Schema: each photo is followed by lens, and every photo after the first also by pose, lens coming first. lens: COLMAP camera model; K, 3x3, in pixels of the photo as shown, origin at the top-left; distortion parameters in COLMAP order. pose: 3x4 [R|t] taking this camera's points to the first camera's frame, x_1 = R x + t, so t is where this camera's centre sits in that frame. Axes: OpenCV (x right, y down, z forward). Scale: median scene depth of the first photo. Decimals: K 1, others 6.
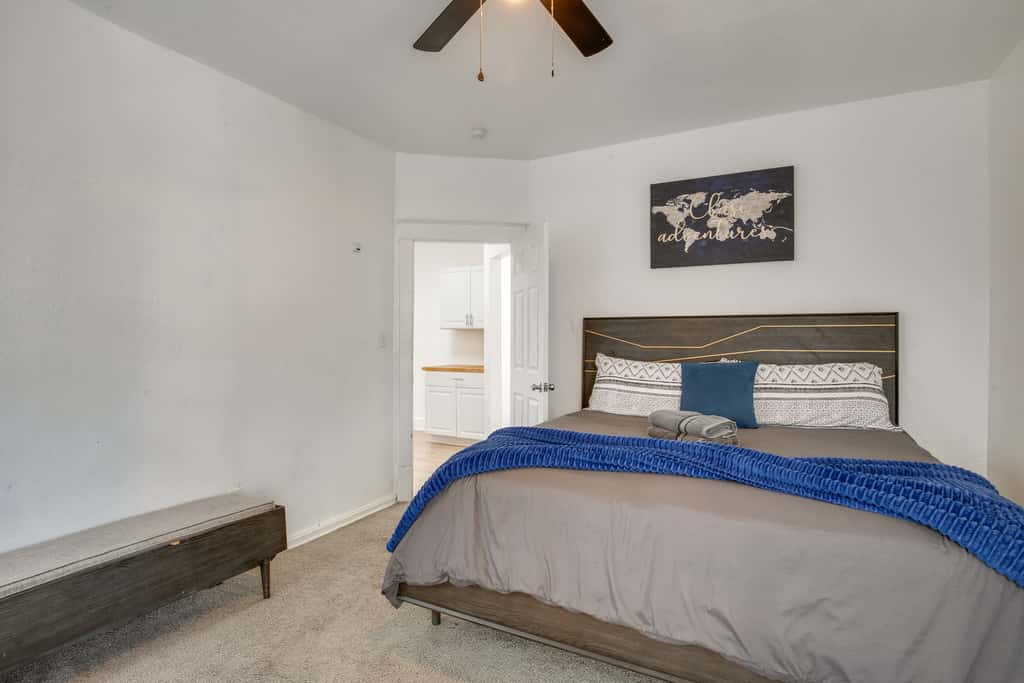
lens RADIAL K [[519.7, 0, 510.6], [0, 519.7, 343.1], [0, 0, 1]] dist [-0.005886, 0.006277]
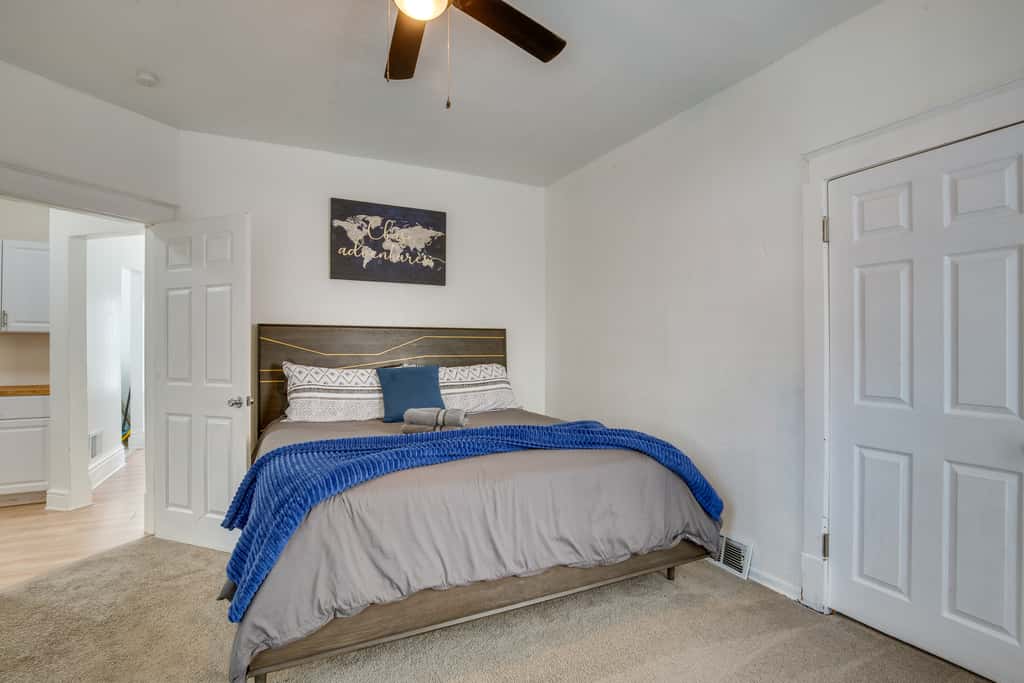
lens RADIAL K [[519.7, 0, 479.7], [0, 519.7, 347.4], [0, 0, 1]] dist [-0.005886, 0.006277]
pose [[0.586682, 0.001333, 0.809816, -0.418433], [0.008210, 0.999937, -0.007594, 0.003662], [-0.809776, 0.011104, 0.586635, 0.164829]]
